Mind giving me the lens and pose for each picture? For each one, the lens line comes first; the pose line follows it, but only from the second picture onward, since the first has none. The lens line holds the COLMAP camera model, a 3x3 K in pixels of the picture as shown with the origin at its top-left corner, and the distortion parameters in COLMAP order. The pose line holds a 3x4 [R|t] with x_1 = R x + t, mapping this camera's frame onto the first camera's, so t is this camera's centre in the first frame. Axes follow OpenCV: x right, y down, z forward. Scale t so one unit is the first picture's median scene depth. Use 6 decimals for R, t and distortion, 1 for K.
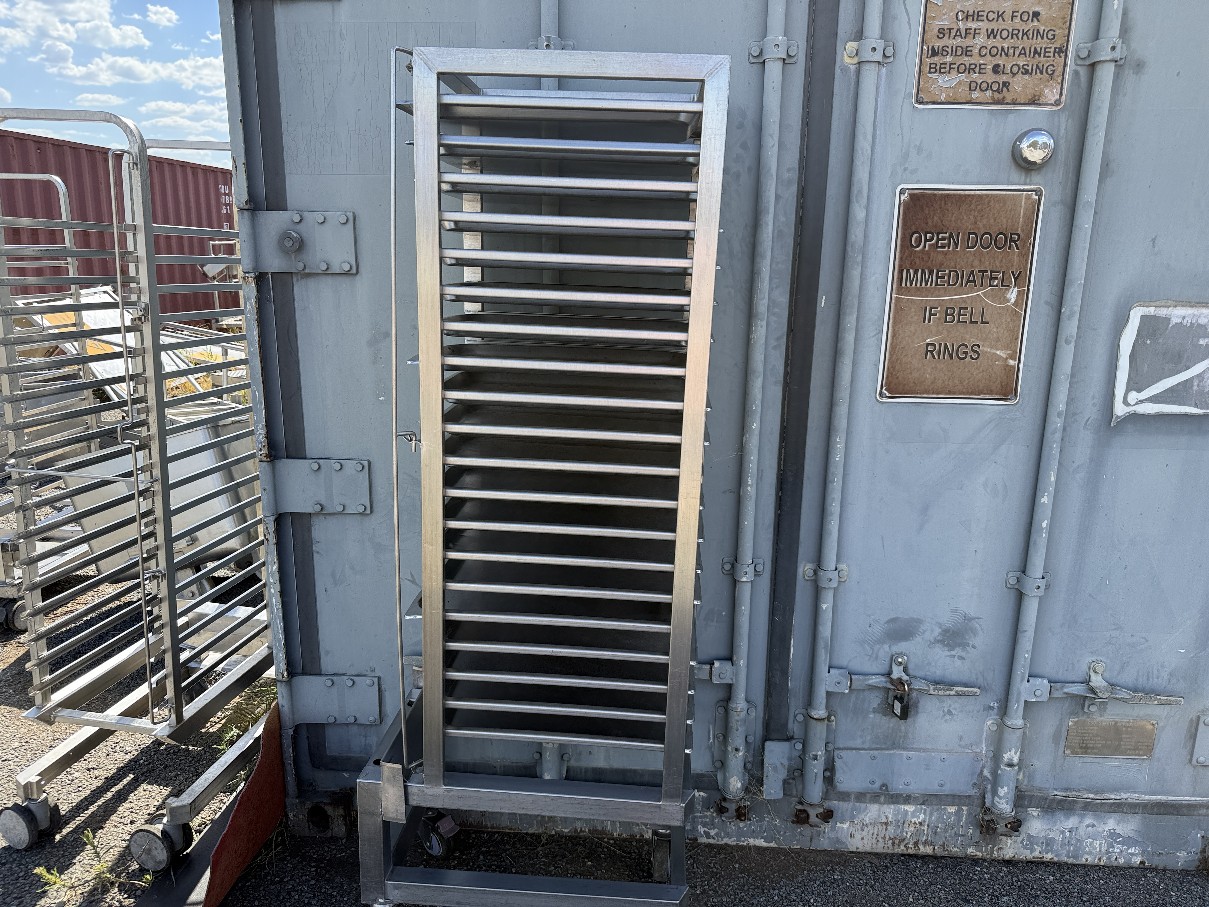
lens RADIAL K [[865.0, 0, 609.7], [0, 865.0, 463.0], [0, 0, 1]] dist [0.004329, -0.026234]
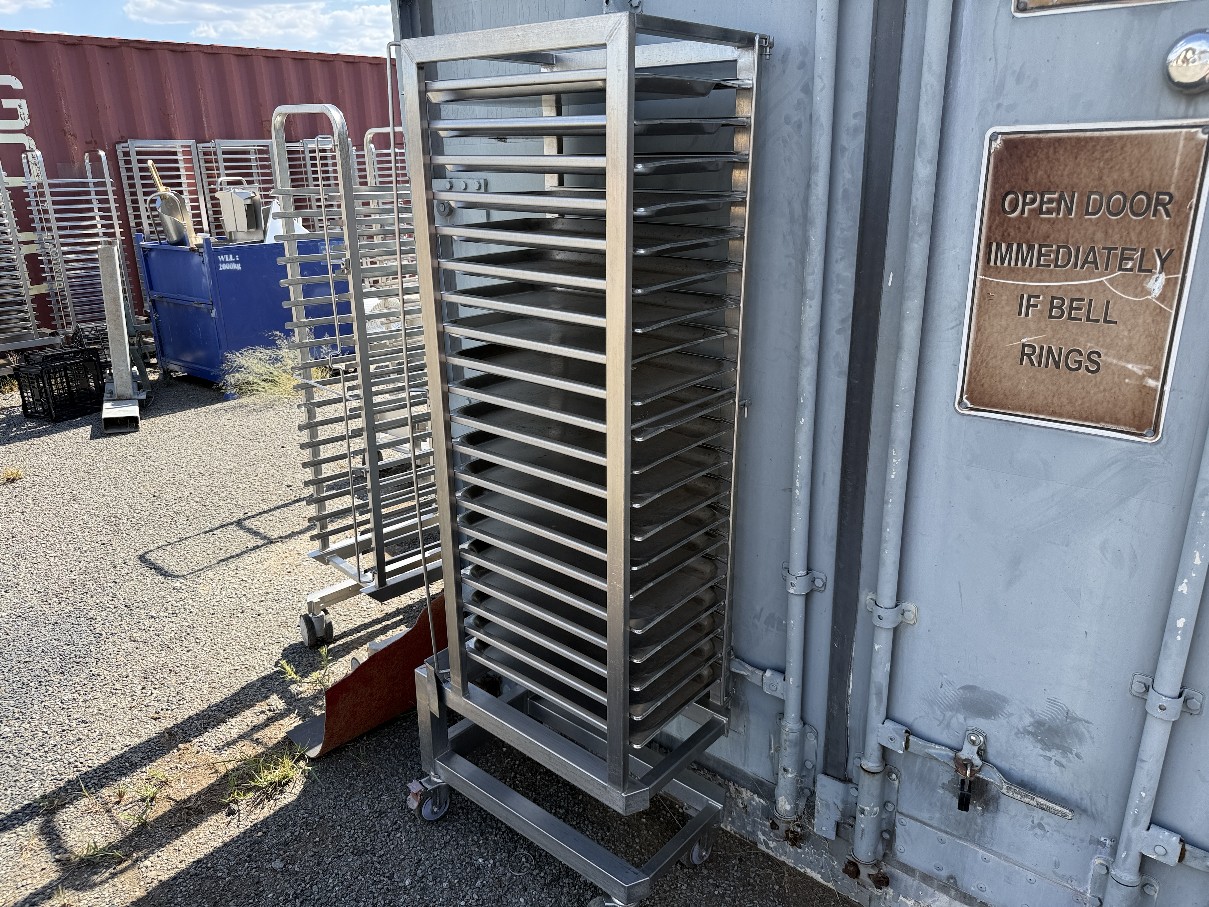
lens RADIAL K [[865.0, 0, 615.4], [0, 865.0, 450.3], [0, 0, 1]] dist [0.004329, -0.026234]
pose [[0.800146, 0.158735, -0.578419, 0.520686], [-0.103311, 0.986407, 0.127785, -0.105326], [0.590841, -0.042489, 0.805669, 0.194450]]
